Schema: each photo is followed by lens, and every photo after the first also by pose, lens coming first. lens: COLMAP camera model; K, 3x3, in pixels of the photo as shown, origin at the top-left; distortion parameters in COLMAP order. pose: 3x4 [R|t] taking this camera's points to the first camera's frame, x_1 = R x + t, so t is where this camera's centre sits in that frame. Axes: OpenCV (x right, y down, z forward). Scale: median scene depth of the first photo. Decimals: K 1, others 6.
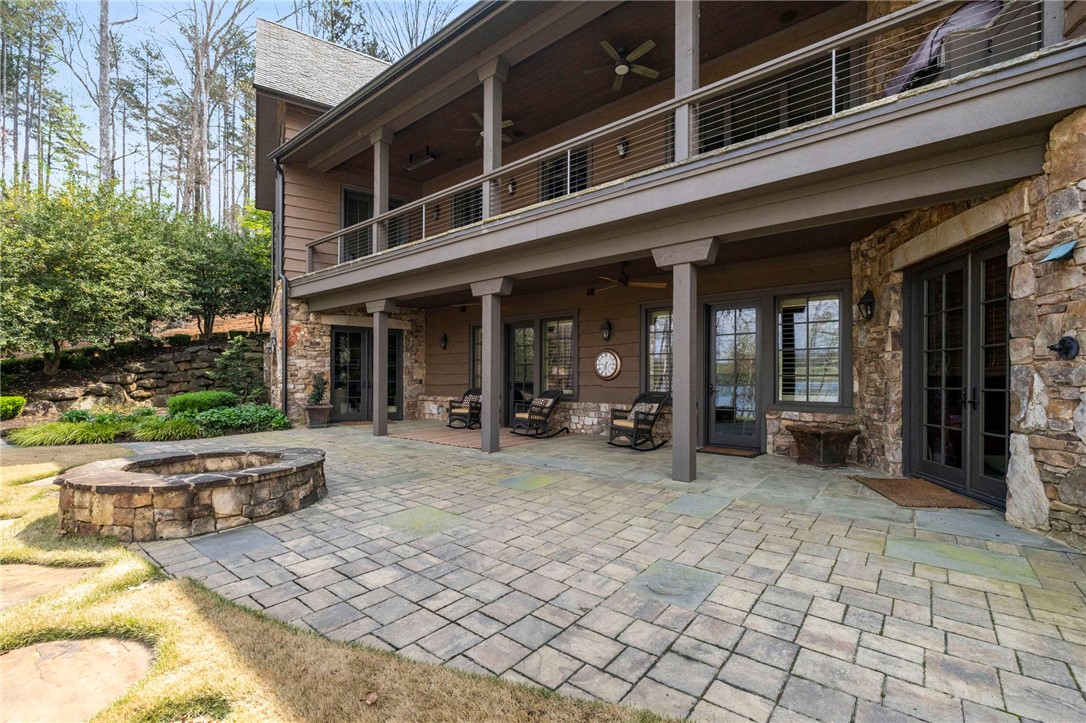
lens RADIAL K [[476.1, 0, 533.3], [0, 476.1, 382.3], [0, 0, 1]] dist [-0.000946, -0.000175]
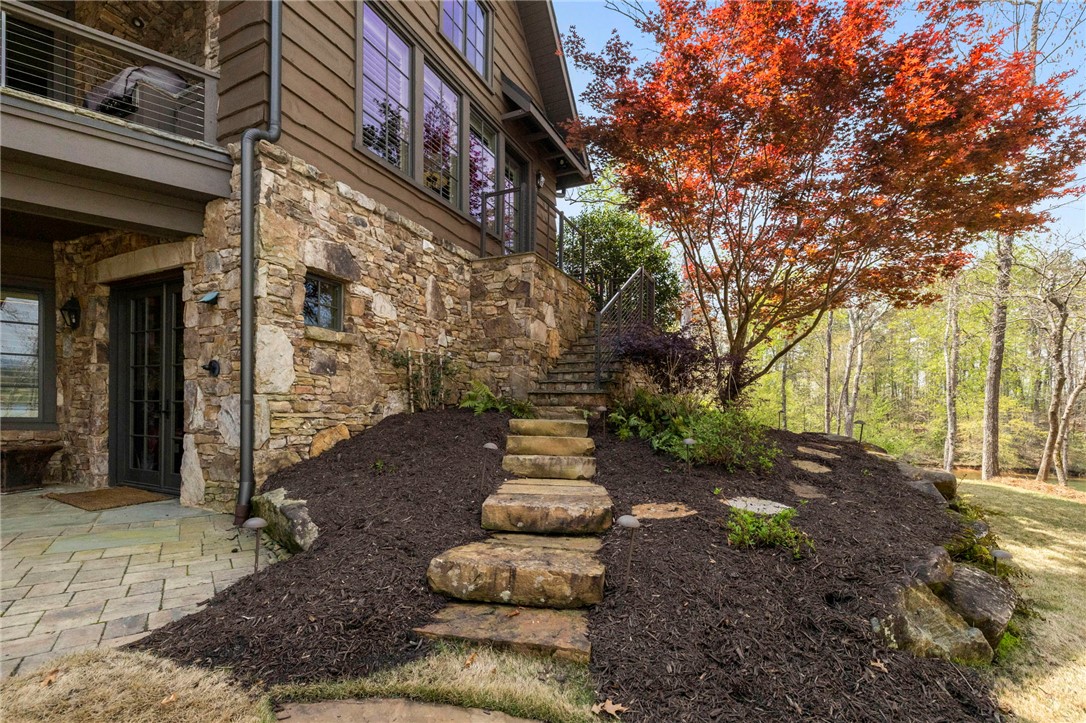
lens RADIAL K [[476.1, 0, 530.2], [0, 476.1, 412.9], [0, 0, 1]] dist [-0.000946, -0.000175]
pose [[0.231212, -0.007731, 0.972873, -0.005903], [-0.012092, 0.999868, 0.010820, 0.018402], [-0.972828, -0.014266, 0.231088, -0.126651]]
